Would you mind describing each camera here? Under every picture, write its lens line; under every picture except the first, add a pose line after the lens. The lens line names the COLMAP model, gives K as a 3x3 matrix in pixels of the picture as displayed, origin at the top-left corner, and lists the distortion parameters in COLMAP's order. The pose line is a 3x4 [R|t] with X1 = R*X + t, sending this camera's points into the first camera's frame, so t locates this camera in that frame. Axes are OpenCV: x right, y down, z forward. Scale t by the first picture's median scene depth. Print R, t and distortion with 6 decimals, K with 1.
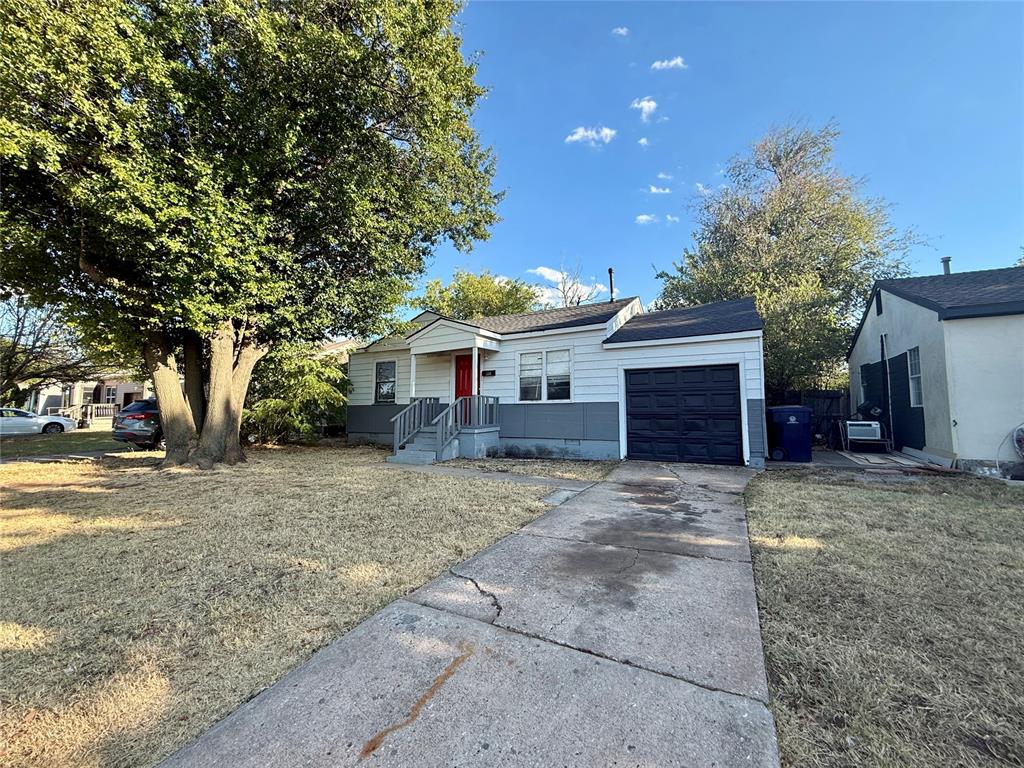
lens RADIAL K [[411.2, 0, 502.3], [0, 411.2, 383.3], [0, 0, 1]] dist [-0.001367, 0.001233]
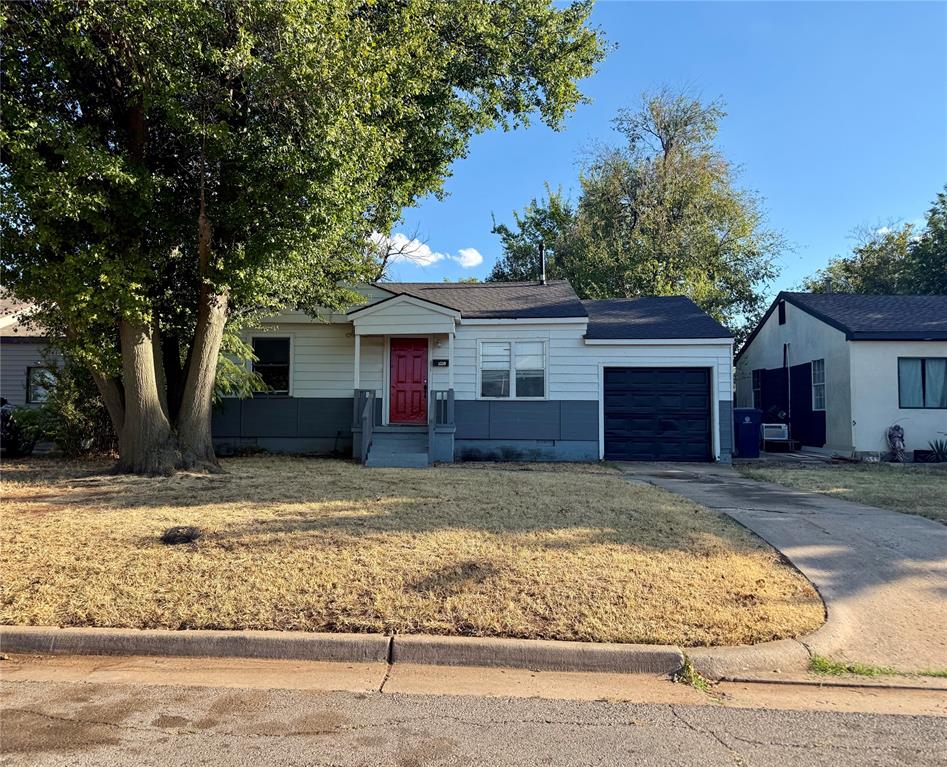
lens RADIAL K [[709.1, 0, 422.6], [0, 709.1, 385.8], [0, 0, 1]] dist [-0.004645, -0.008662]
pose [[0.914440, 0.031255, 0.403512, -0.765235], [-0.041040, 0.999035, 0.015622, 0.002065], [-0.402635, -0.030845, 0.914841, -0.349433]]
